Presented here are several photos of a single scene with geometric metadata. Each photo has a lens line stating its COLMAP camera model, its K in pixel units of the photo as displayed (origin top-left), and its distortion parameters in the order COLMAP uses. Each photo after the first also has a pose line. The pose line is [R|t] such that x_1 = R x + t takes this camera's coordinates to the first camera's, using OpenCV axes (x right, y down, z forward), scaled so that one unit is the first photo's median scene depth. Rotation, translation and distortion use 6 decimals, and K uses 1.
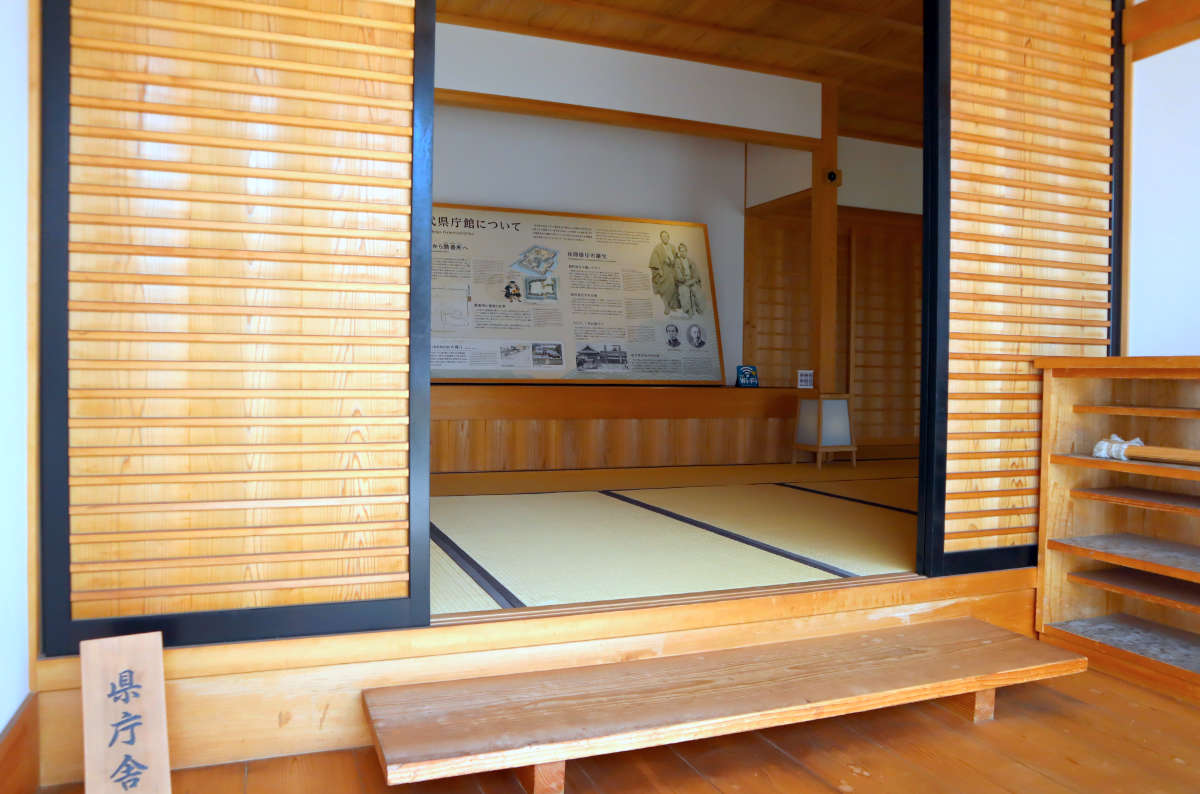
lens RADIAL K [[879.3, 0, 600.0], [0, 879.3, 397.0], [0, 0, 1]] dist [-0.029109, 0.001142]
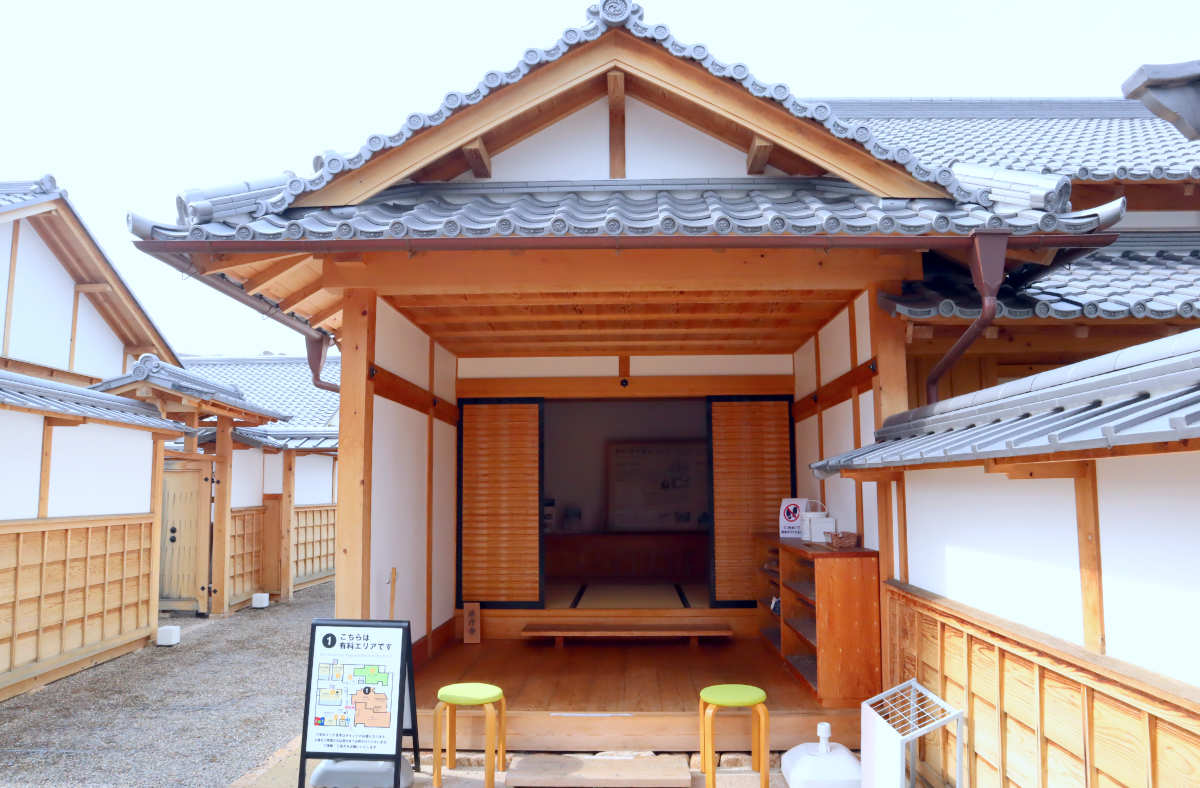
lens RADIAL K [[890.2, 0, 600.0], [0, 890.2, 394.0], [0, 0, 1]] dist [-0.003781, -0.000312]
pose [[0.916876, -0.064693, -0.393895, 1.708833], [0.008643, 0.989766, -0.142440, -0.120852], [0.399078, 0.127196, 0.908052, -2.687181]]
